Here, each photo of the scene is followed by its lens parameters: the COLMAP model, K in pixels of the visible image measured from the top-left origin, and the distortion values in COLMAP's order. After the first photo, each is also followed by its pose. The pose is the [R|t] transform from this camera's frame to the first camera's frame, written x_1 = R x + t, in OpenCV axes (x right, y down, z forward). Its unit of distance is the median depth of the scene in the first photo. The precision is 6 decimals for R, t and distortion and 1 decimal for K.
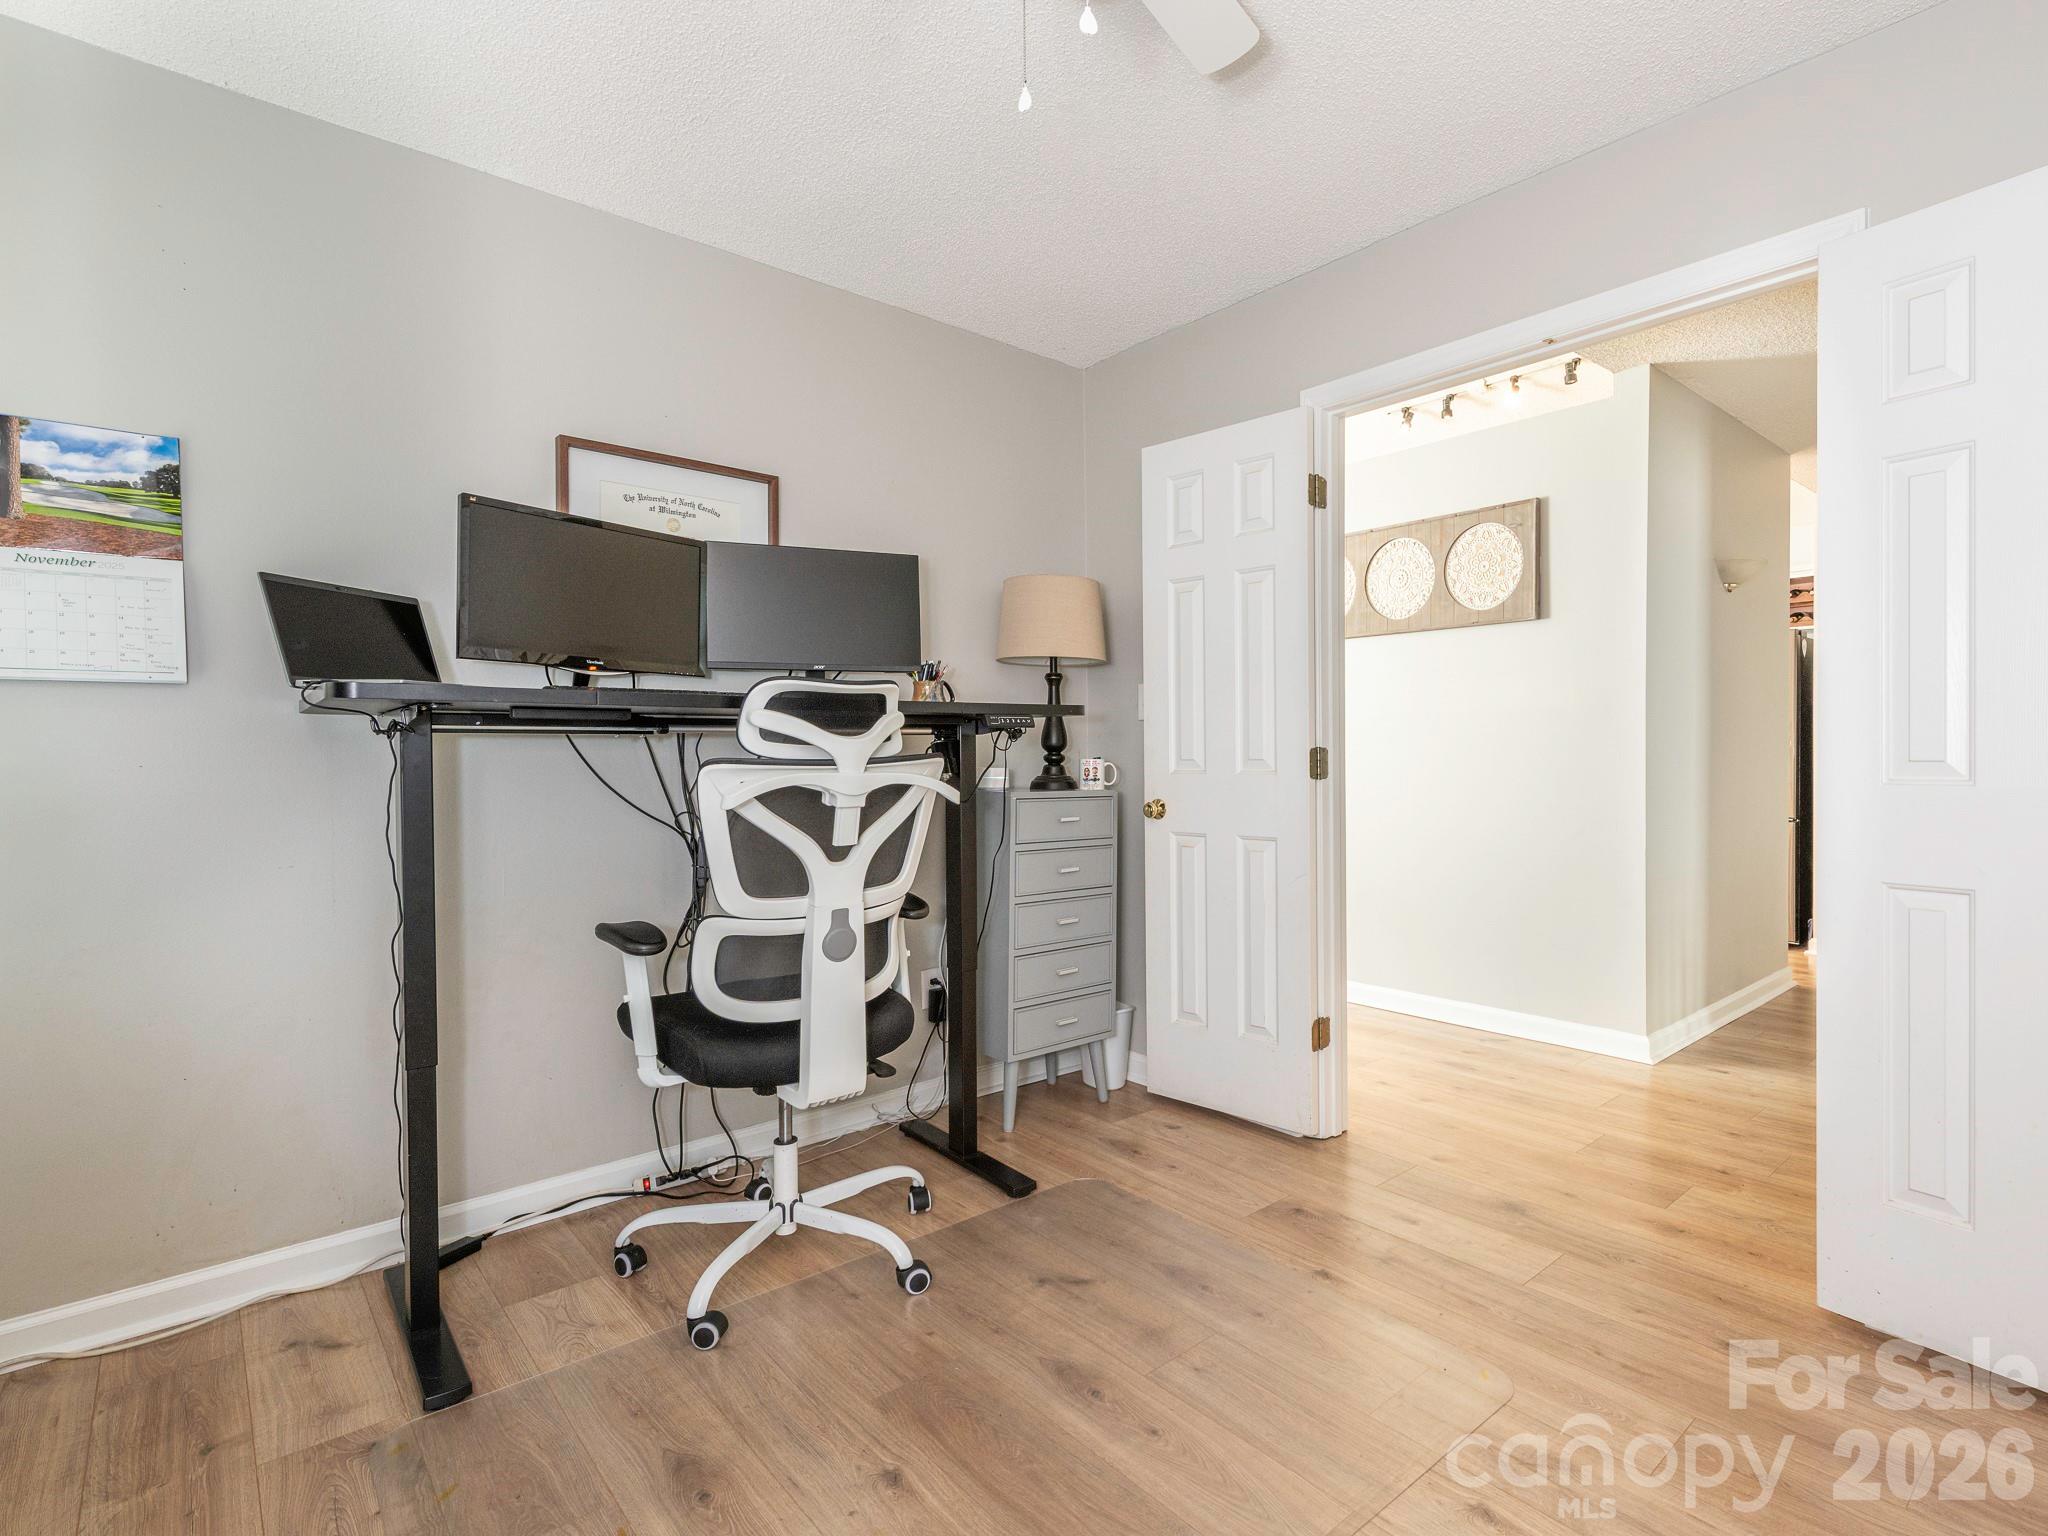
lens RADIAL K [[1000.4, 0, 1028.4], [0, 1000.4, 757.0], [0, 0, 1]] dist [0.003417, 0.000170]
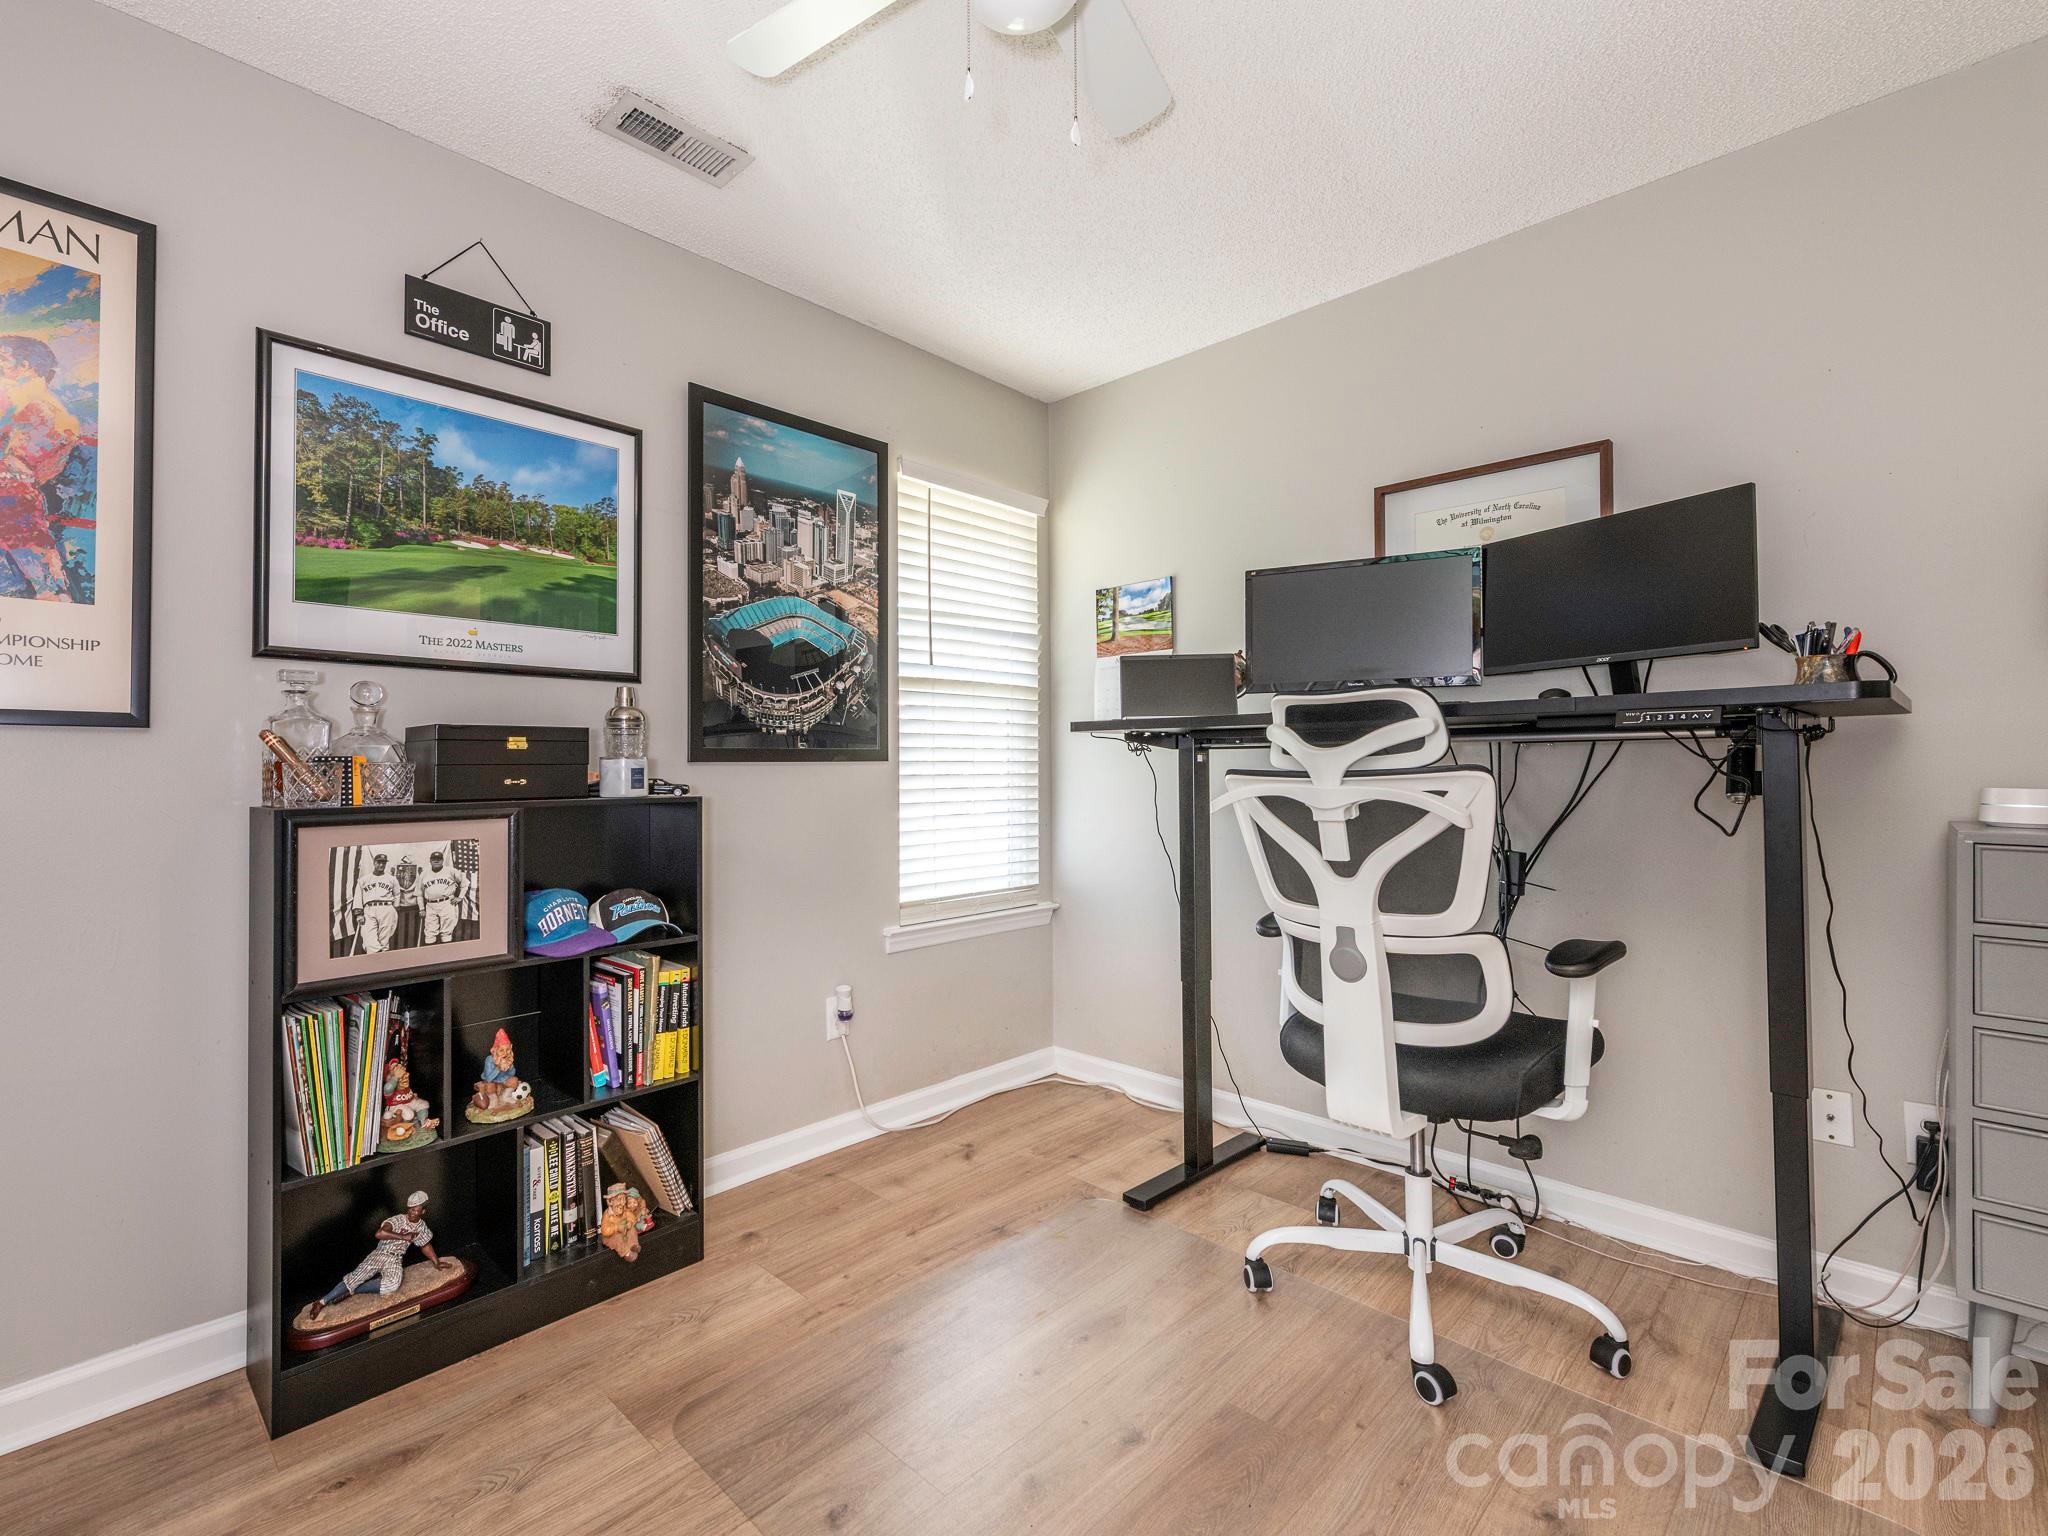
lens RADIAL K [[977.0, 0, 1097.2], [0, 977.0, 733.4], [0, 0, 1]] dist [0.002878, -0.000565]
pose [[0.128539, -0.026434, -0.991352, 0.709868], [0.001168, 0.999648, -0.026503, -0.009836], [0.991704, 0.002248, 0.128525, 0.629249]]
